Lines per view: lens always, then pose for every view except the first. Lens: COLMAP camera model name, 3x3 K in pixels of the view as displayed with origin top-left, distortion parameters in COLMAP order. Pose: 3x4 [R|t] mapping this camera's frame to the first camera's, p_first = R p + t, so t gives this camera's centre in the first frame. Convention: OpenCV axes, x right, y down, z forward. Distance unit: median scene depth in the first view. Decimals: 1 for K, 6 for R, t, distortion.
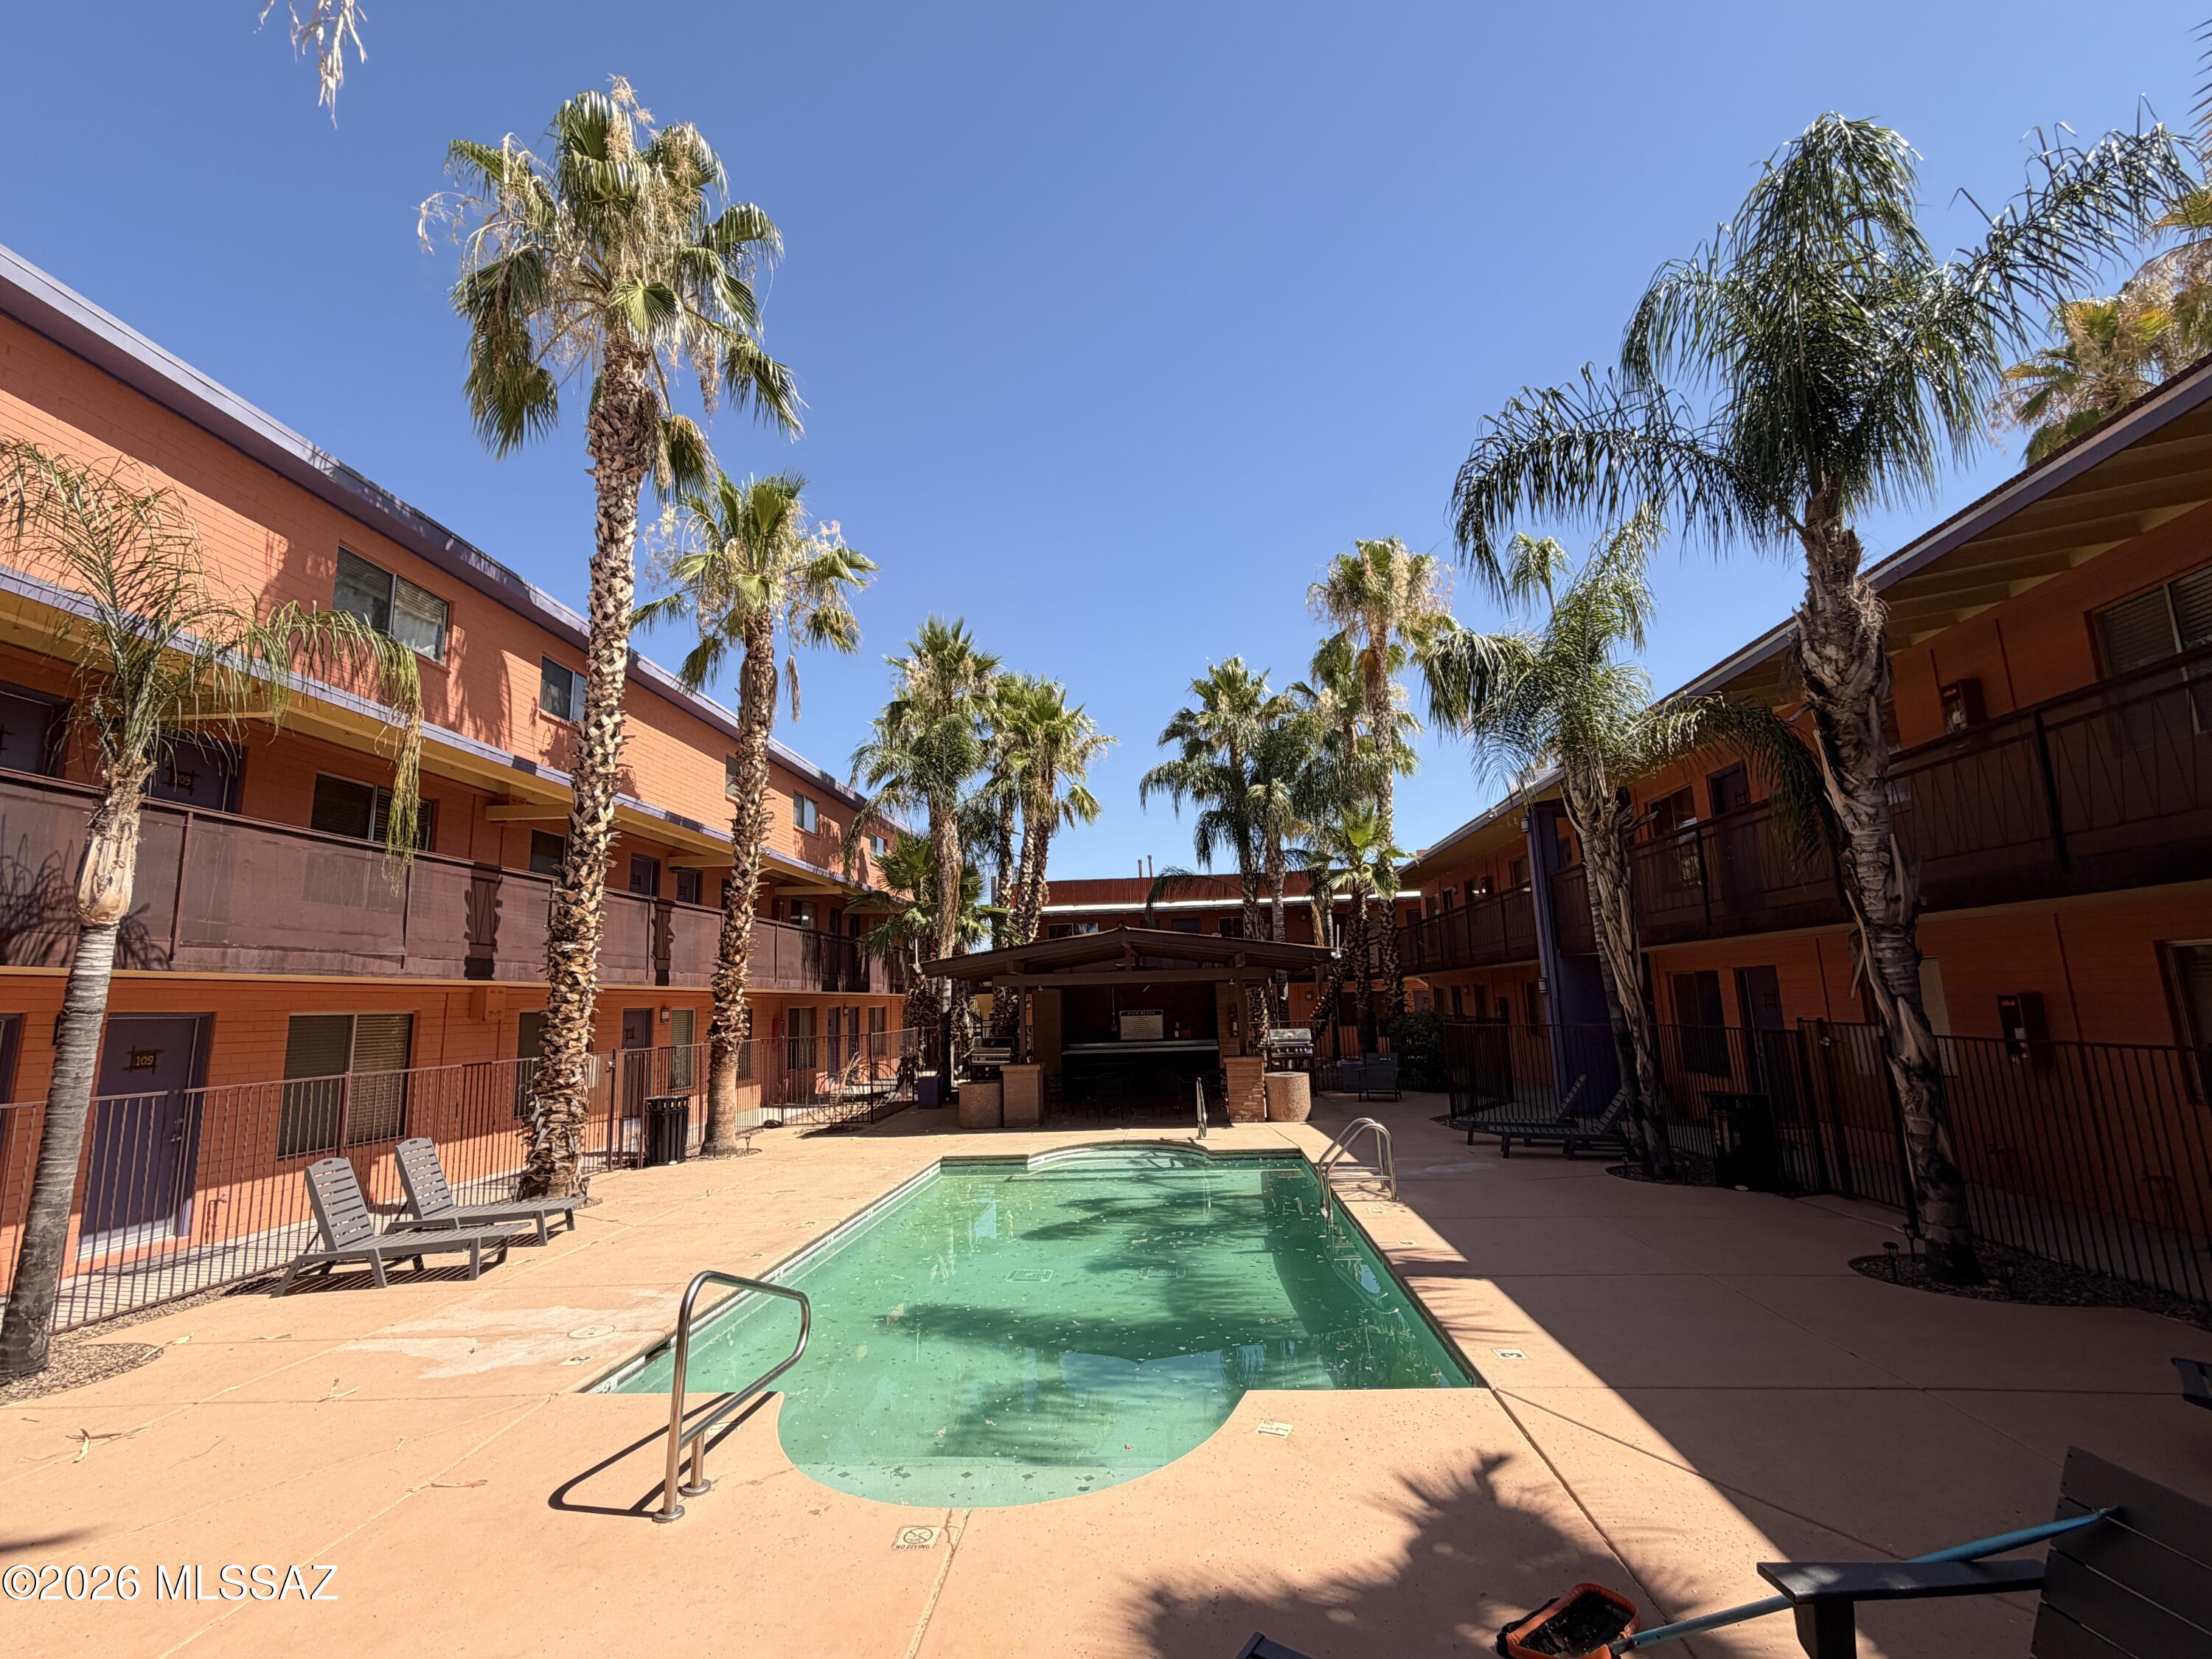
lens RADIAL K [[980.8, 0, 1105.1], [0, 980.8, 830.0], [0, 0, 1]] dist [-0.009828, 0.000159]
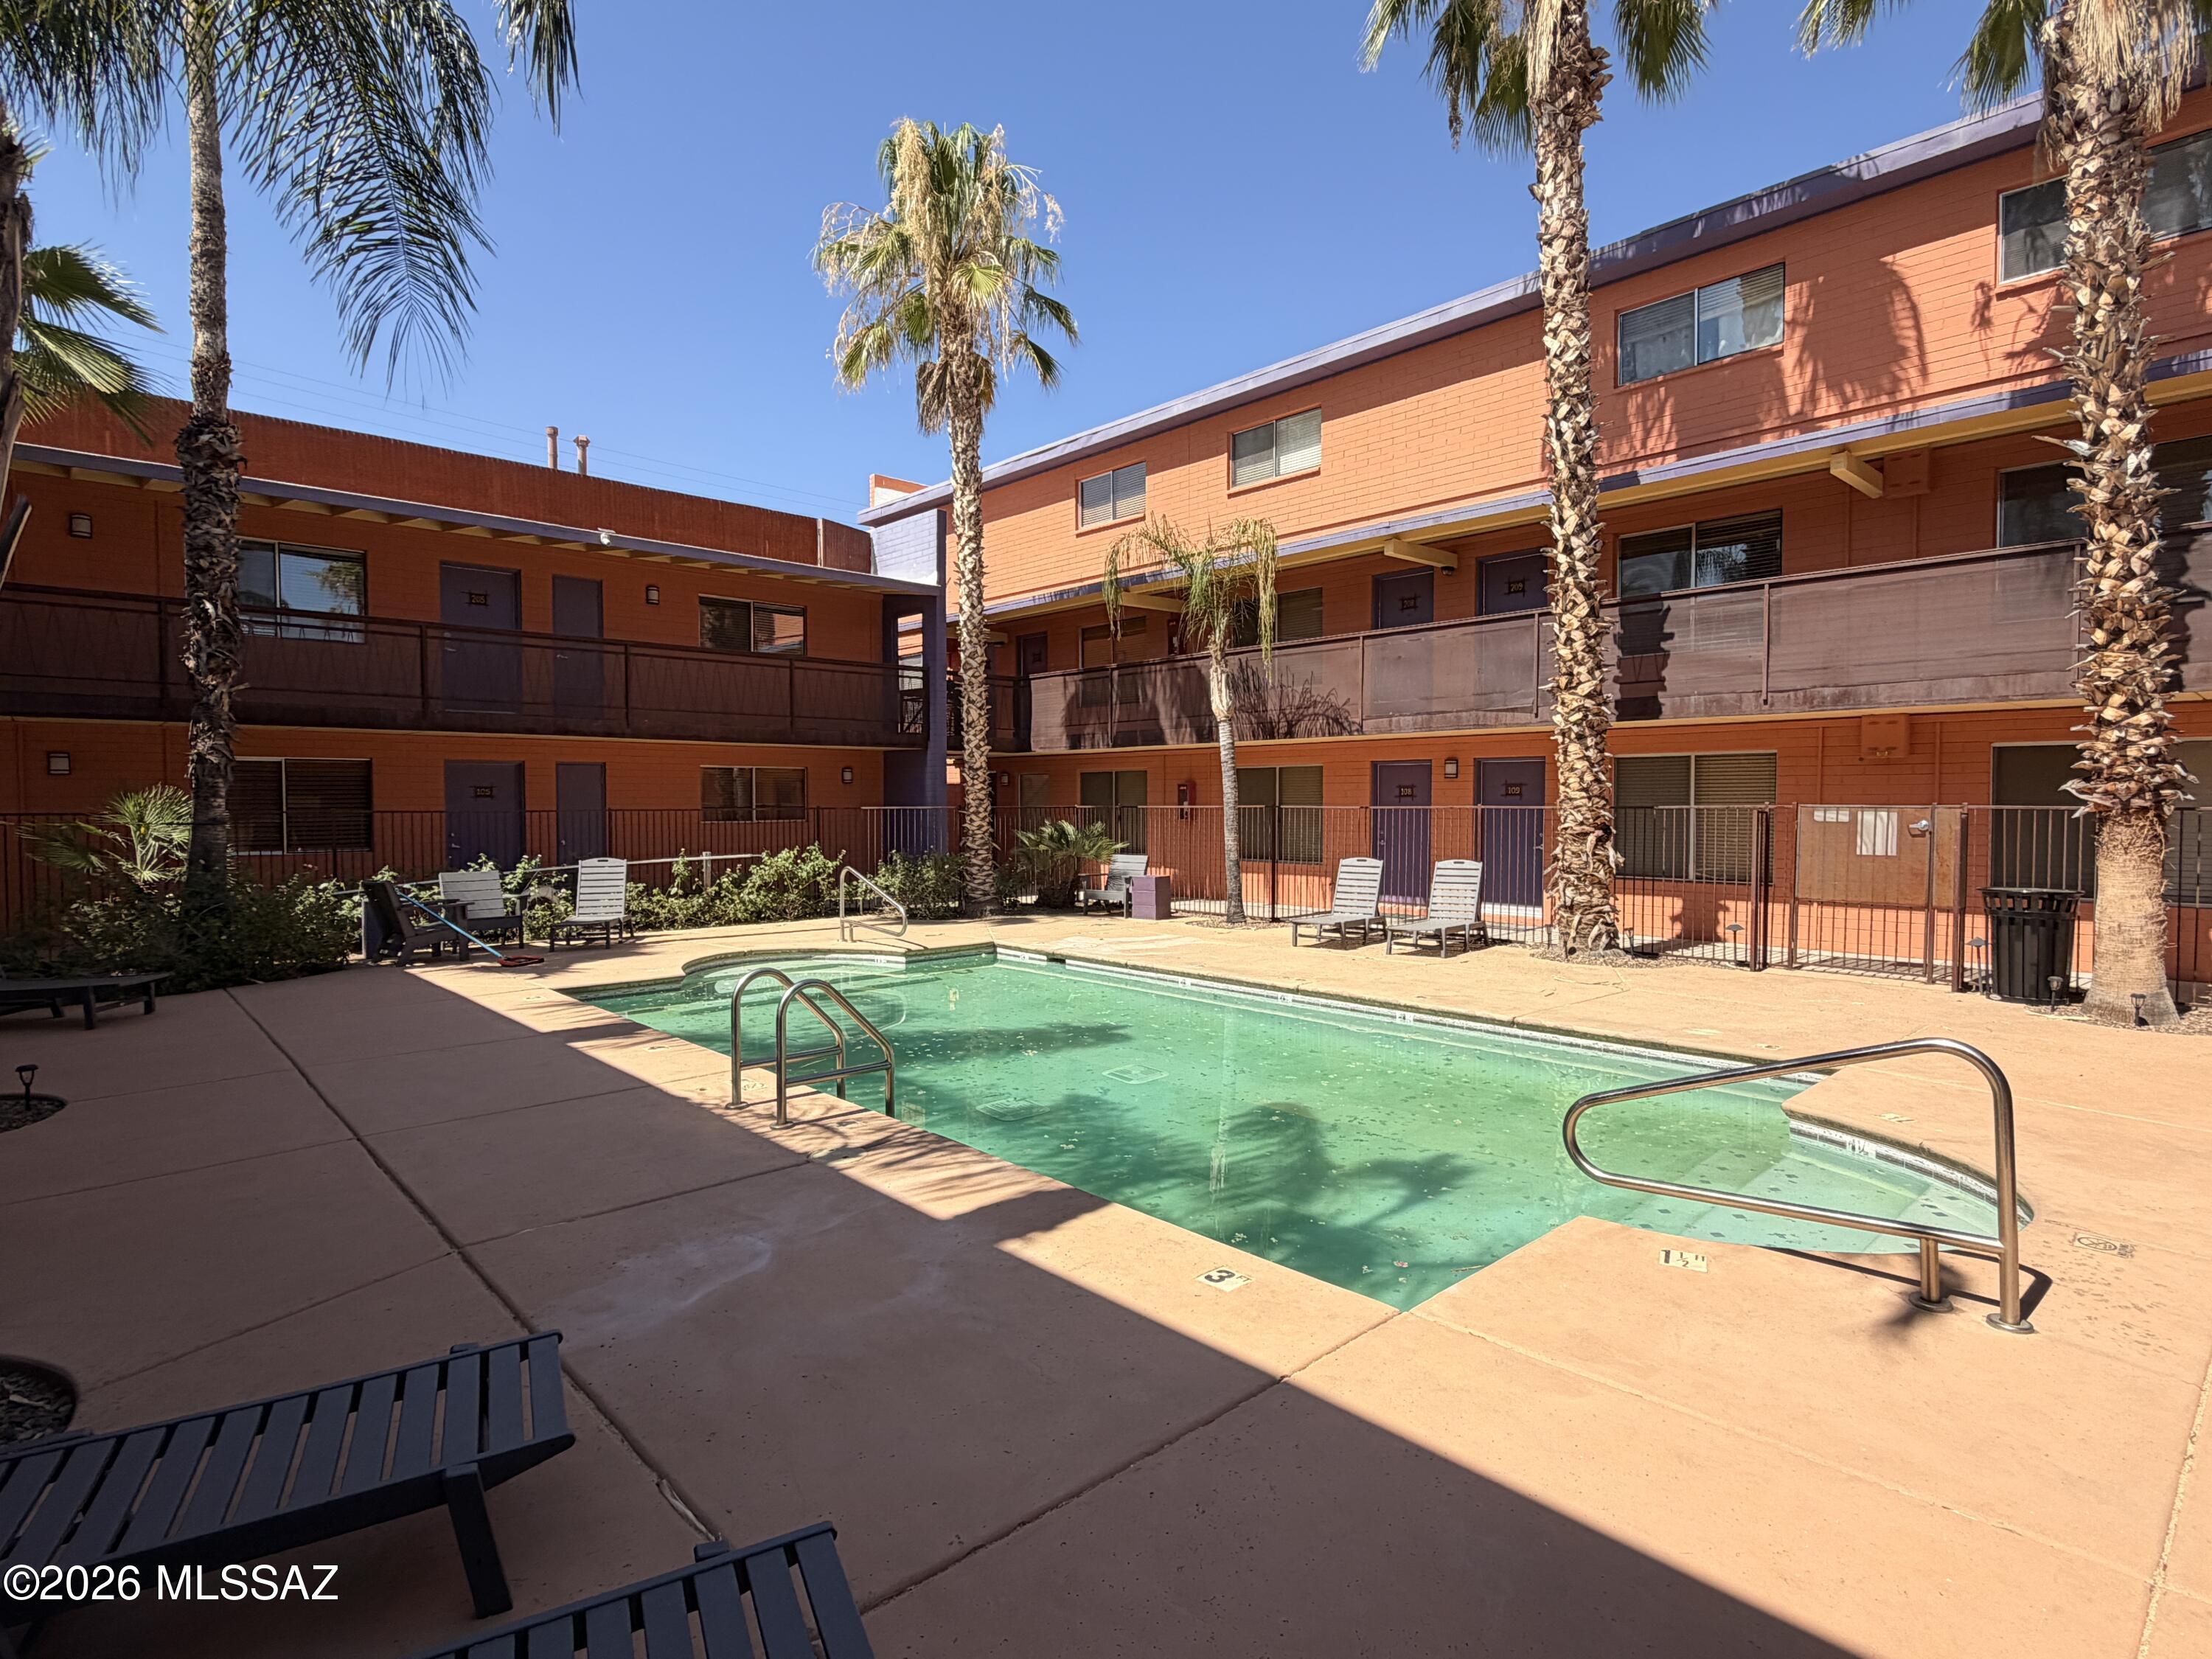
lens RADIAL K [[1150.9, 0, 1114.1], [0, 1150.9, 837.2], [0, 0, 1]] dist [-0.000393, 0.000113]
pose [[-0.686072, 0.055417, -0.725420, 0.532050], [0.148431, 0.986784, -0.064997, 0.263246], [0.712231, -0.152268, -0.685231, 1.389976]]
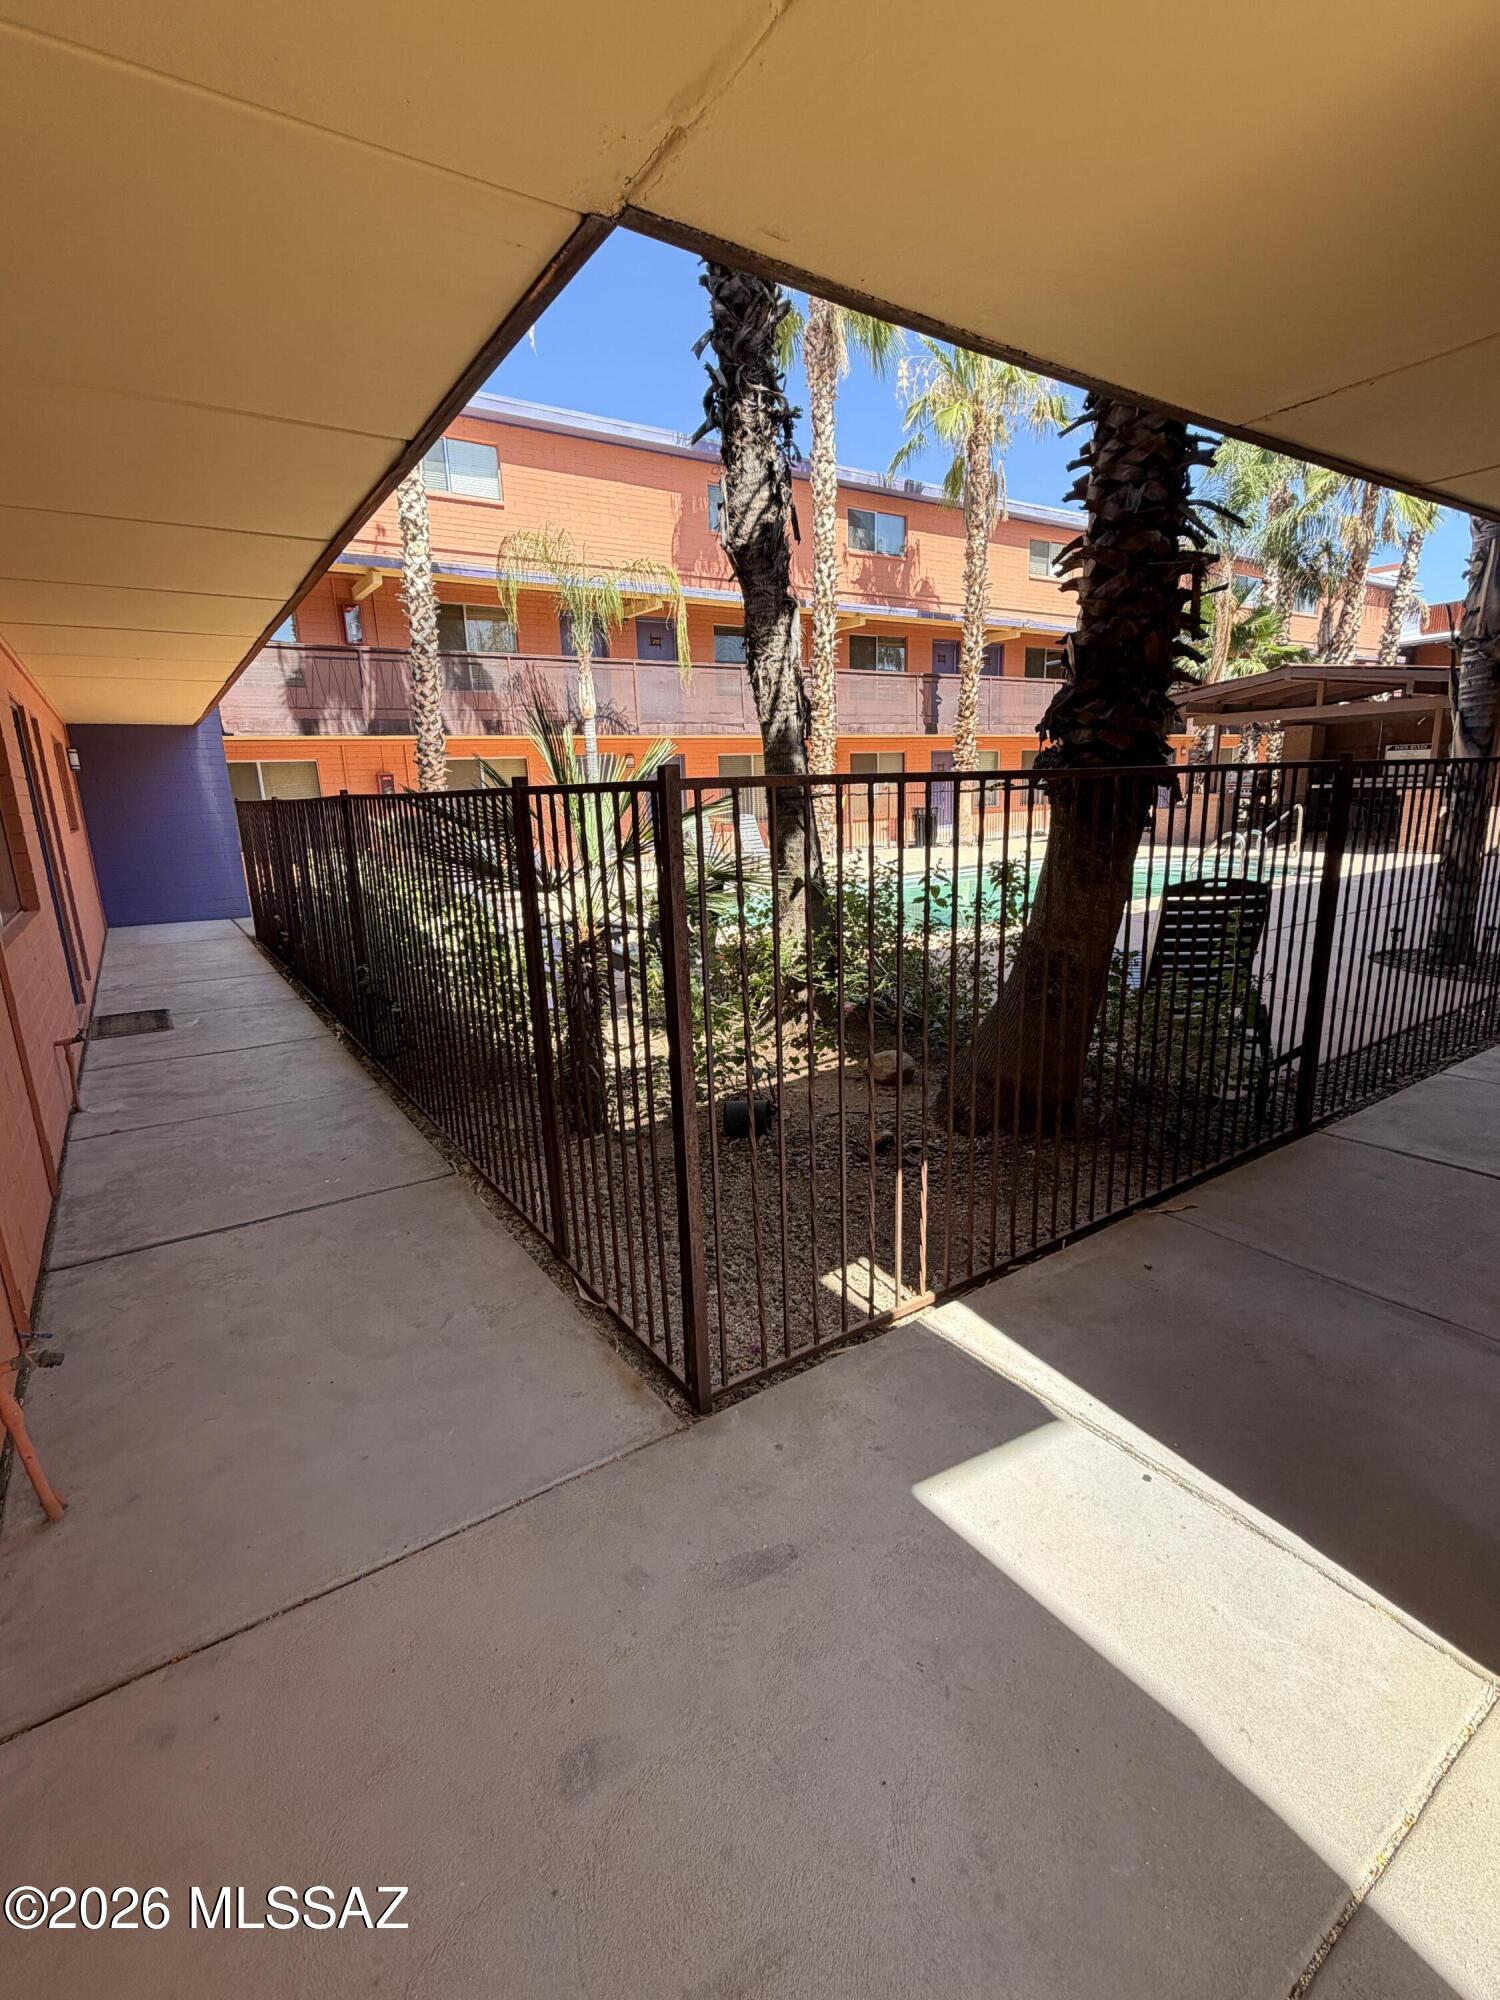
lens RADIAL K [[886.8, 0, 745.0], [0, 886.8, 997.1], [0, 0, 1]] dist [-0.009828, 0.000159]
pose [[0.607457, 0.196864, -0.769572, 0.686394], [0.153289, 0.921543, 0.356737, 0.001528], [0.779422, -0.334669, 0.529620, -0.112157]]
